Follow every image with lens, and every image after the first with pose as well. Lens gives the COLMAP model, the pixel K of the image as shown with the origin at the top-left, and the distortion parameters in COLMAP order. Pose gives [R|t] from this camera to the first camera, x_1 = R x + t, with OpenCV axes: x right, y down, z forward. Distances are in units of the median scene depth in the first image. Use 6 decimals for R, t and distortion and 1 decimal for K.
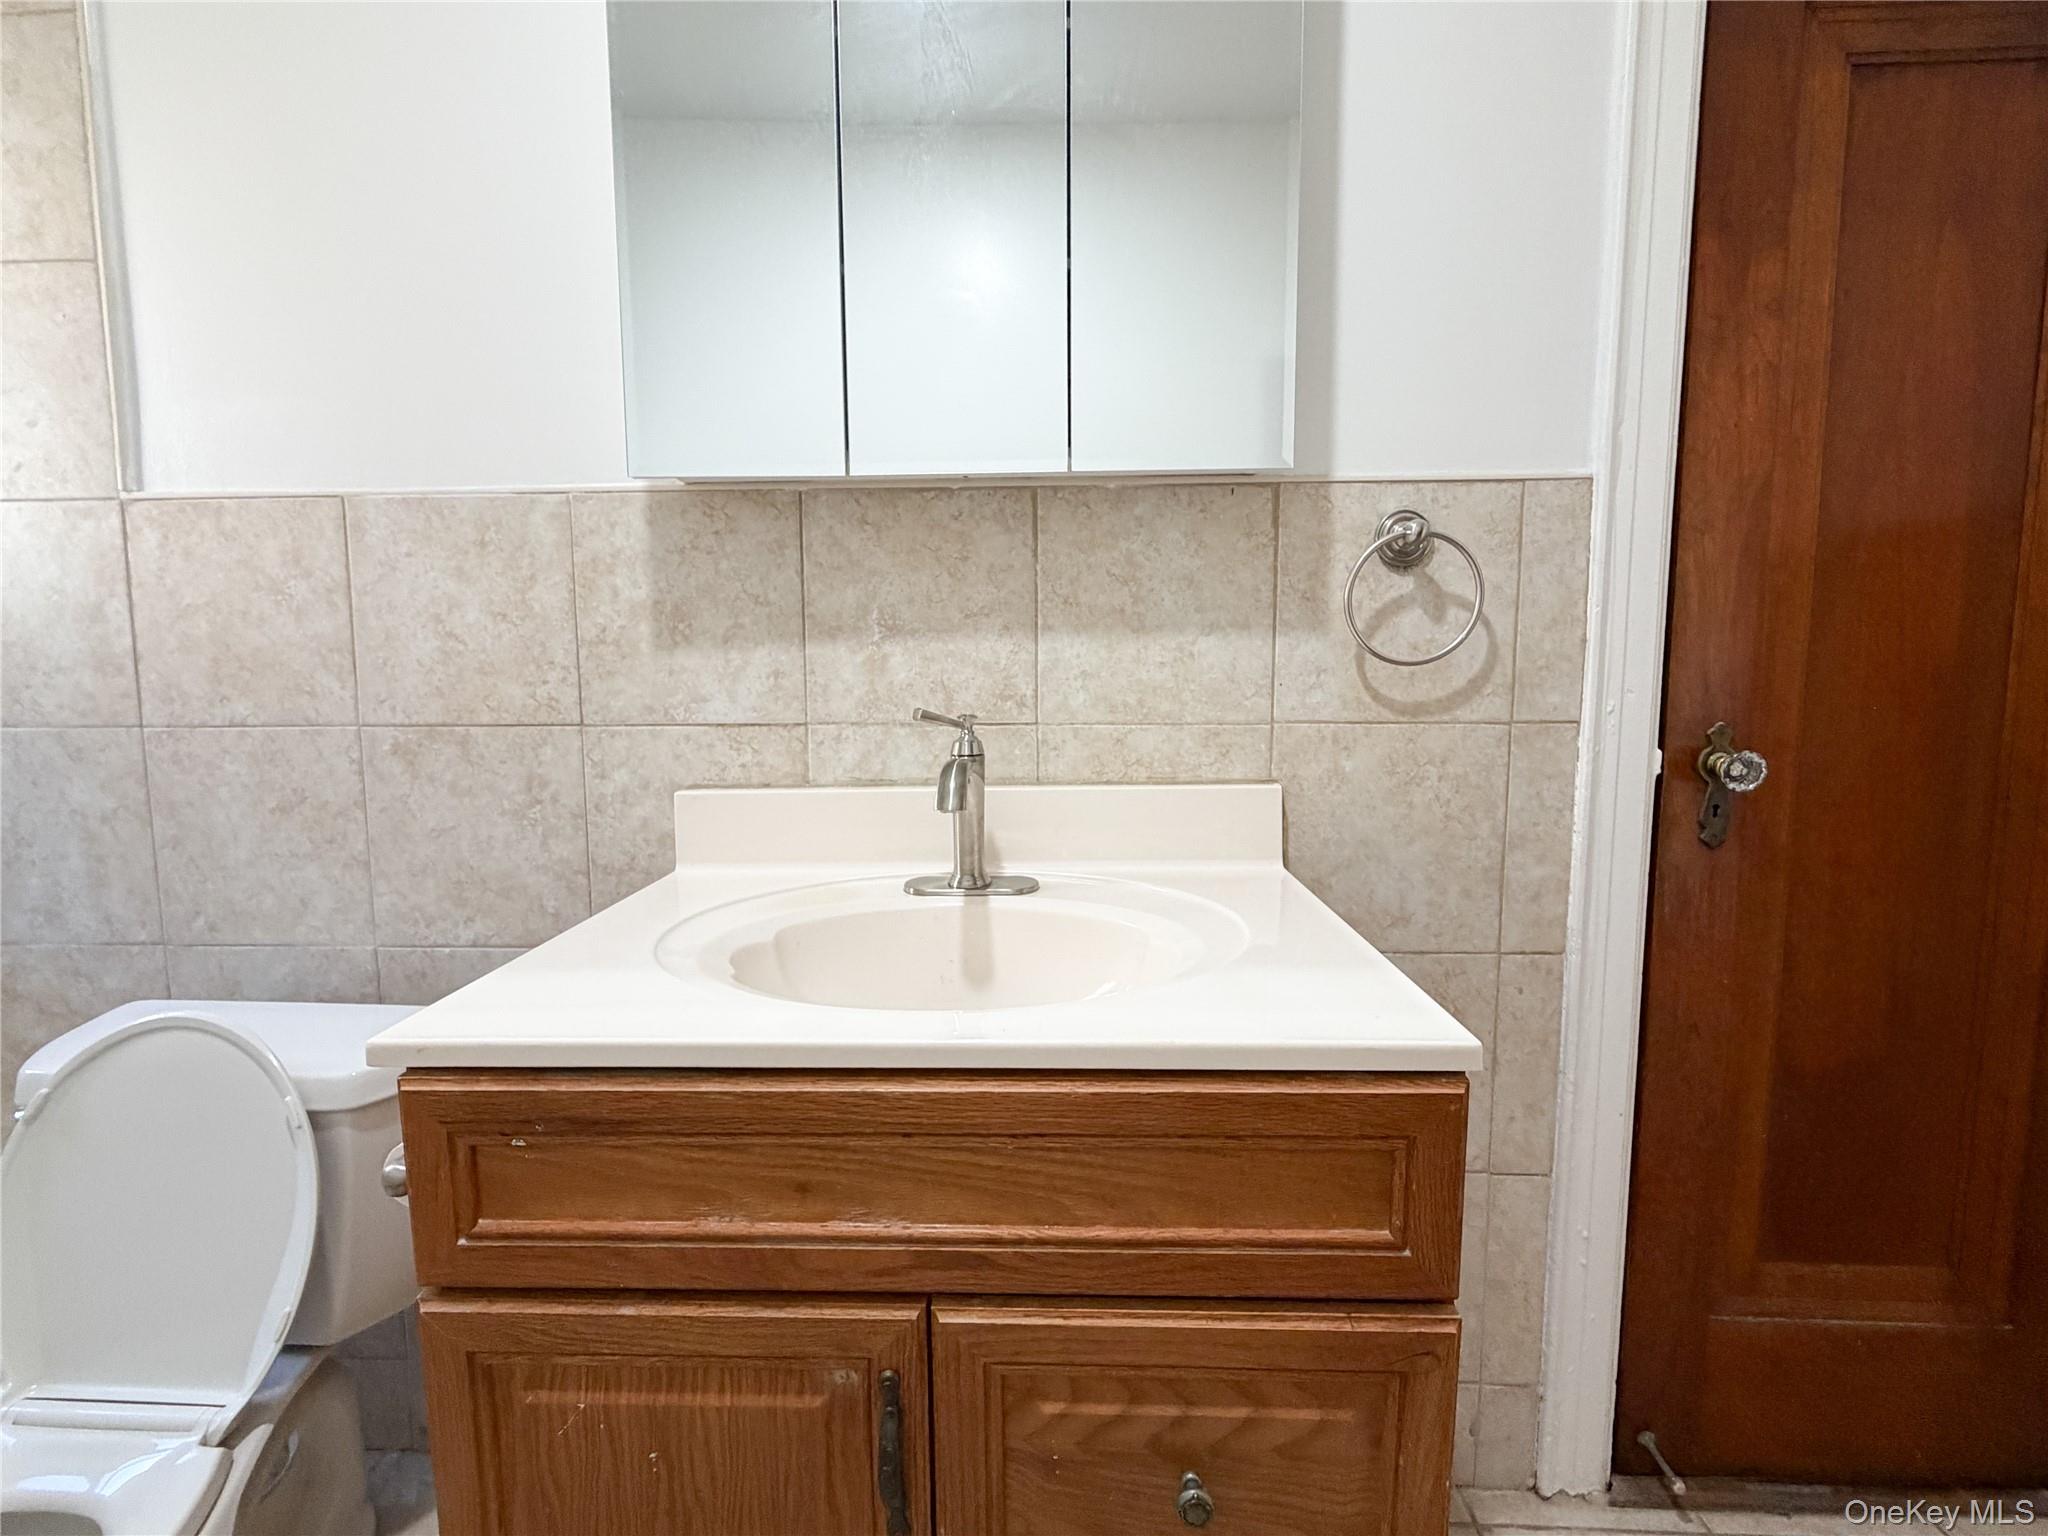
lens RADIAL K [[828.7, 0, 1021.5], [0, 828.7, 755.6], [0, 0, 1]] dist [0.000060, -0.000049]
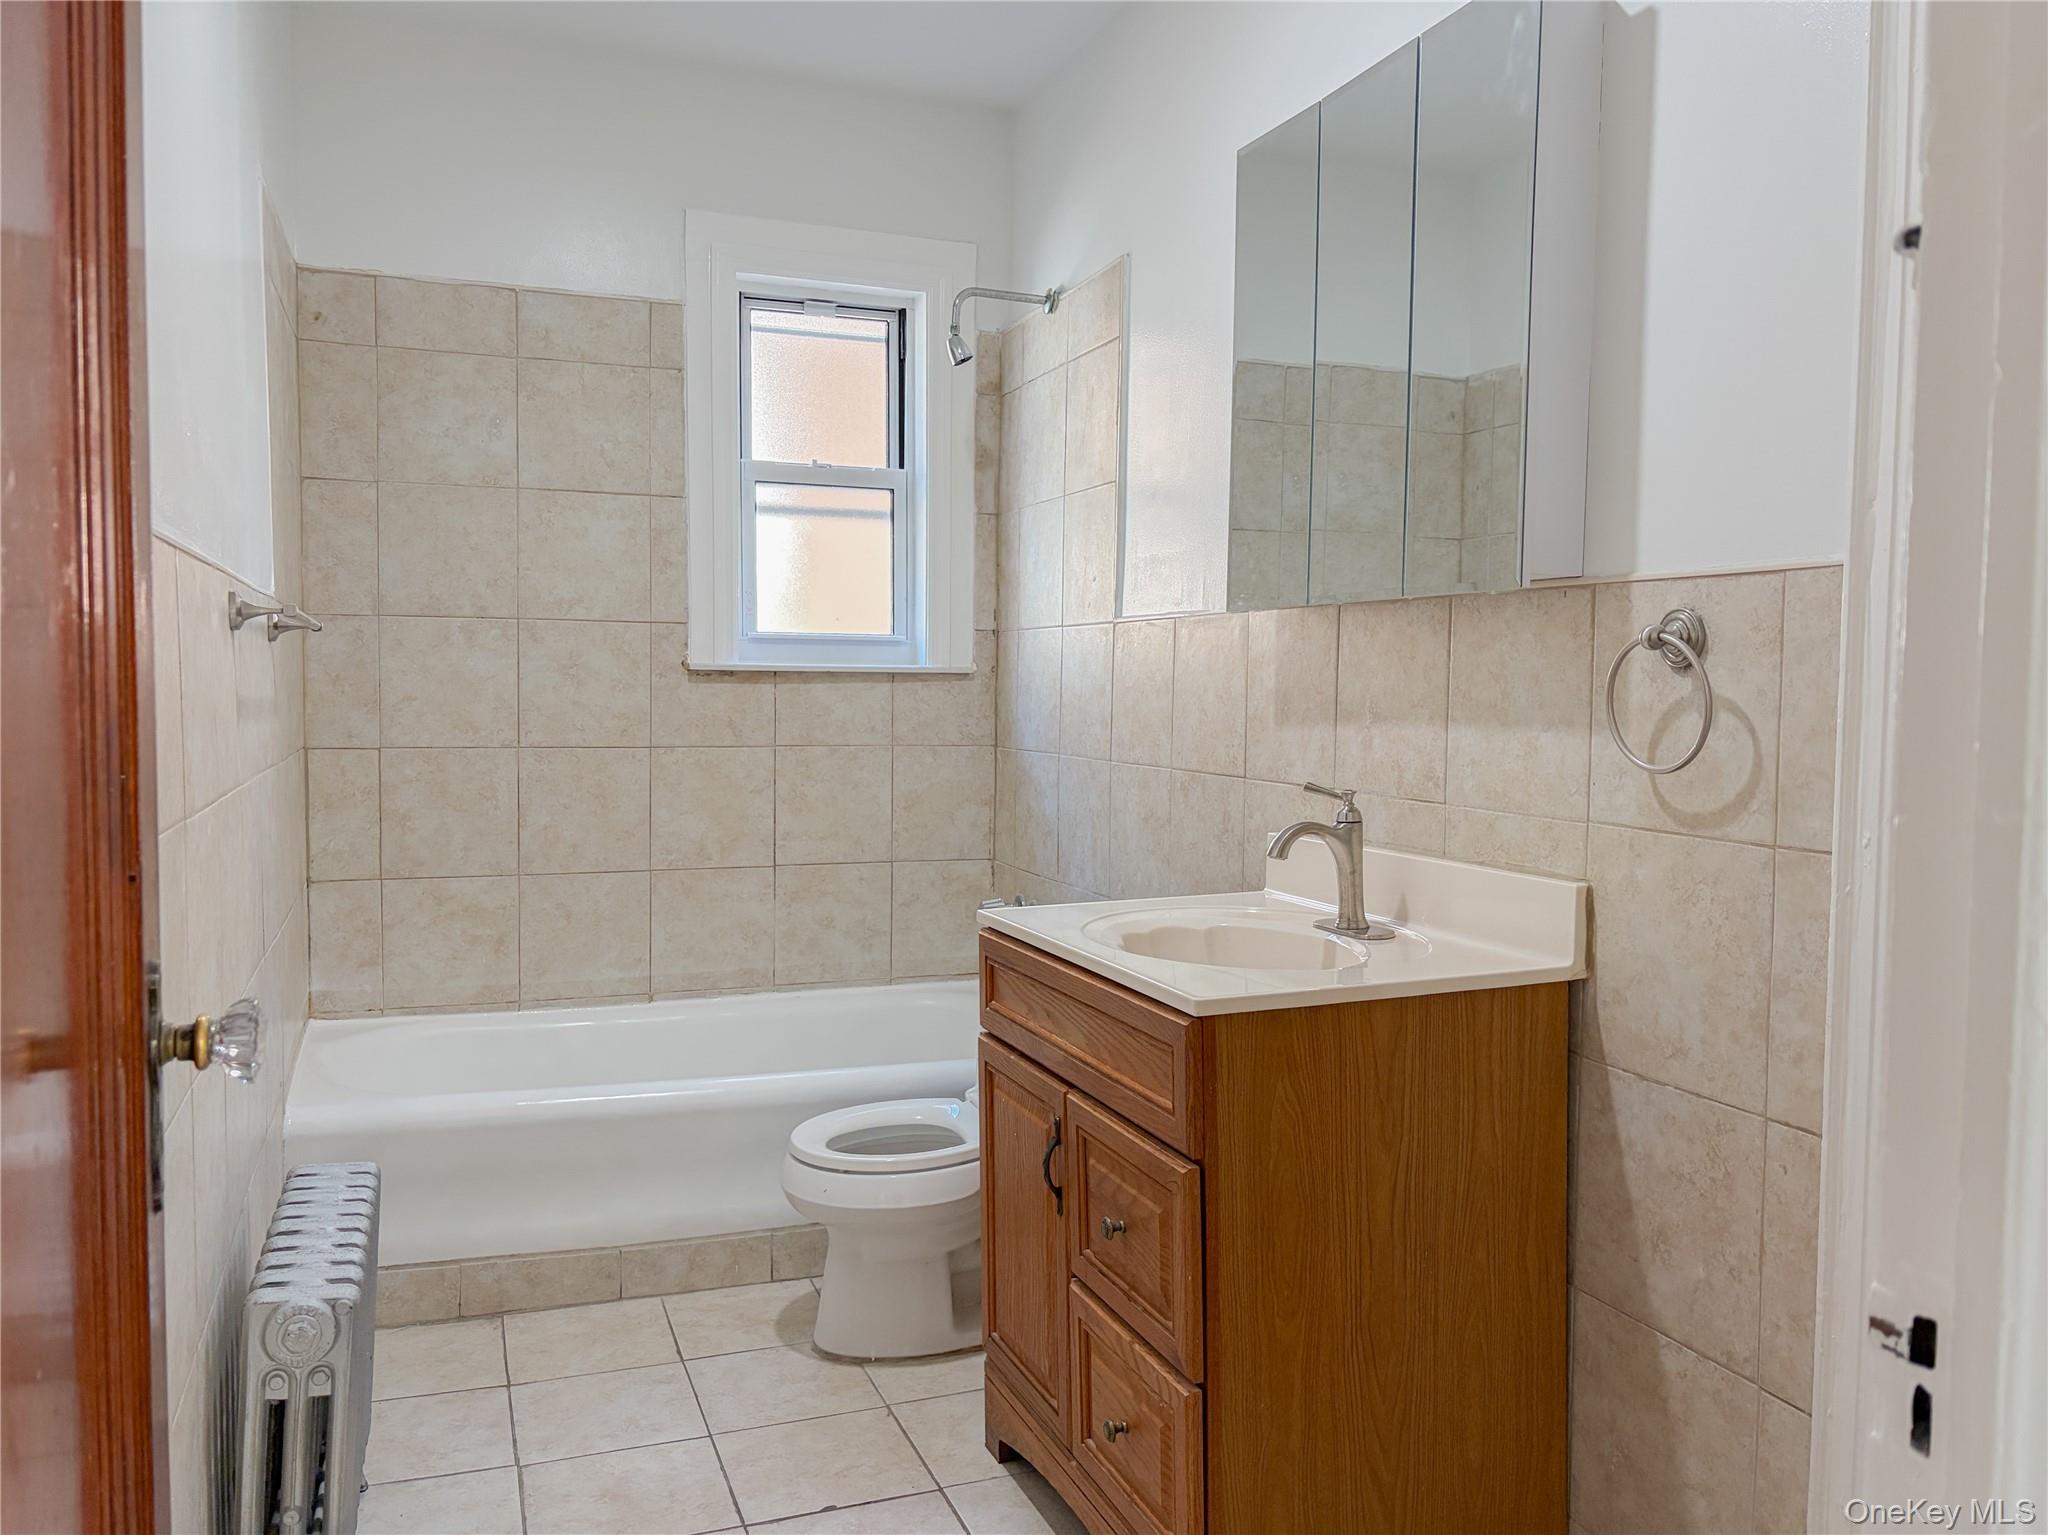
lens RADIAL K [[1563.7, 0, 1023.6], [0, 1563.7, 772.0], [0, 0, 1]] dist [0.028849, -0.033673]
pose [[0.383786, 0.062949, -0.921274, 1.773883], [-0.094729, 0.995094, 0.028531, -0.088607], [0.918550, 0.076321, 0.387867, -0.352822]]
